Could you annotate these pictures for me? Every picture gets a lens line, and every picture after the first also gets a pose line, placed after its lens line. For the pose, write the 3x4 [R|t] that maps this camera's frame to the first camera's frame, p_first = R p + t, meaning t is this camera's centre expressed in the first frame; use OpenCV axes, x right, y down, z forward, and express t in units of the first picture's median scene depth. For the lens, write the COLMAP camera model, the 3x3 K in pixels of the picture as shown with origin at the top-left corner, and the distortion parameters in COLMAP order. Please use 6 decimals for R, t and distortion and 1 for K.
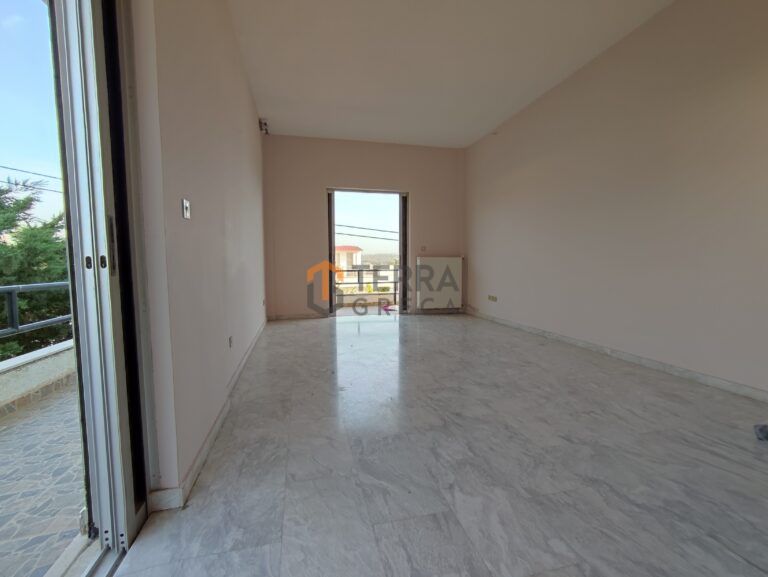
lens RADIAL K [[345.0, 0, 379.4], [0, 345.0, 294.9], [0, 0, 1]] dist [-0.024792, 0.011186]
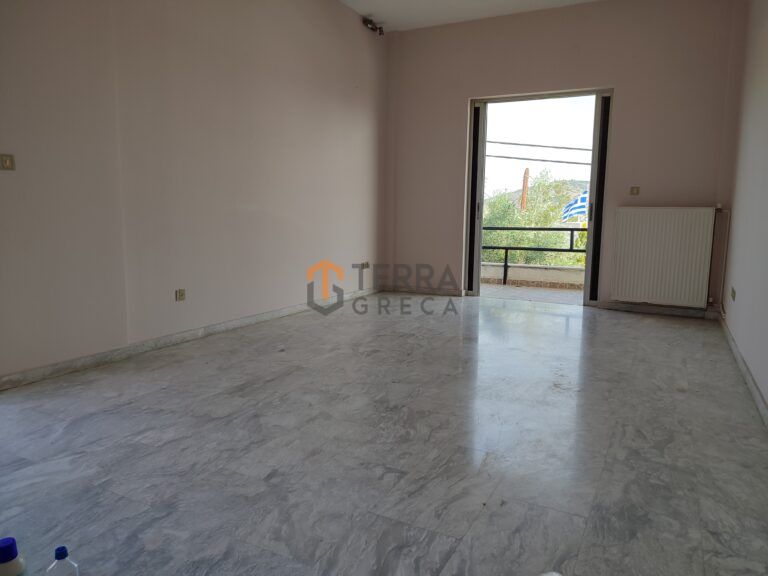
lens RADIAL K [[549.0, 0, 386.2], [0, 549.0, 282.2], [0, 0, 1]] dist [0.012020, -0.003075]
pose [[0.759457, 0.095287, -0.643542, 1.202349], [-0.075967, 0.995437, 0.057741, -0.034282], [0.646107, 0.005036, 0.763230, 0.268707]]
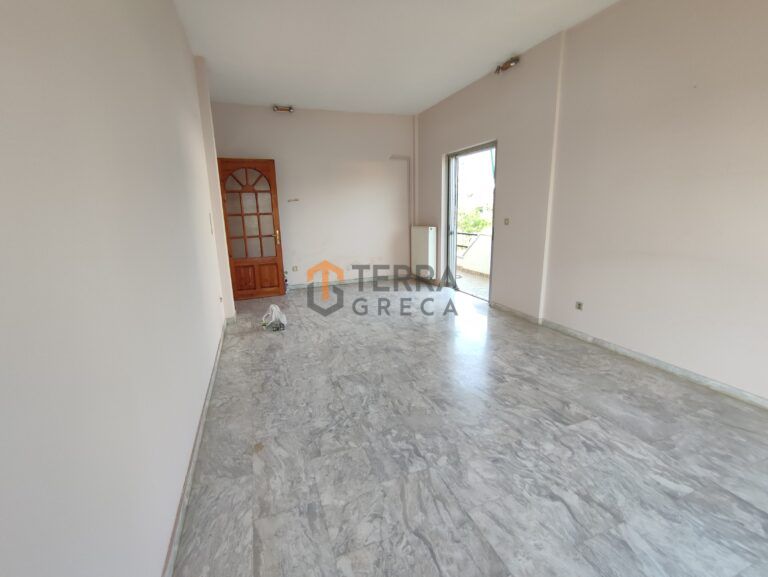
lens RADIAL K [[345.0, 0, 377.9], [0, 345.0, 285.9], [0, 0, 1]] dist [-0.024792, 0.011186]
pose [[-0.992412, 0.055455, -0.109743, 0.631278], [0.019712, 0.952729, 0.303180, -0.456450], [0.121368, 0.298716, -0.946593, 2.703109]]
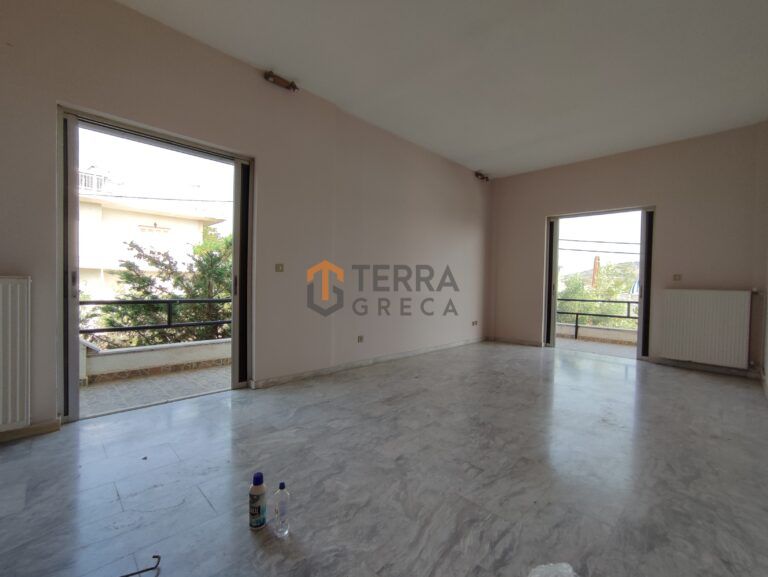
lens RADIAL K [[345.0, 0, 384.0], [0, 345.0, 289.3], [0, 0, 1]] dist [-0.024792, 0.011186]
pose [[0.519812, 0.030773, -0.853726, 1.275454], [-0.098667, 0.994826, -0.024216, -0.086689], [0.848564, 0.096822, 0.520158, 0.271184]]
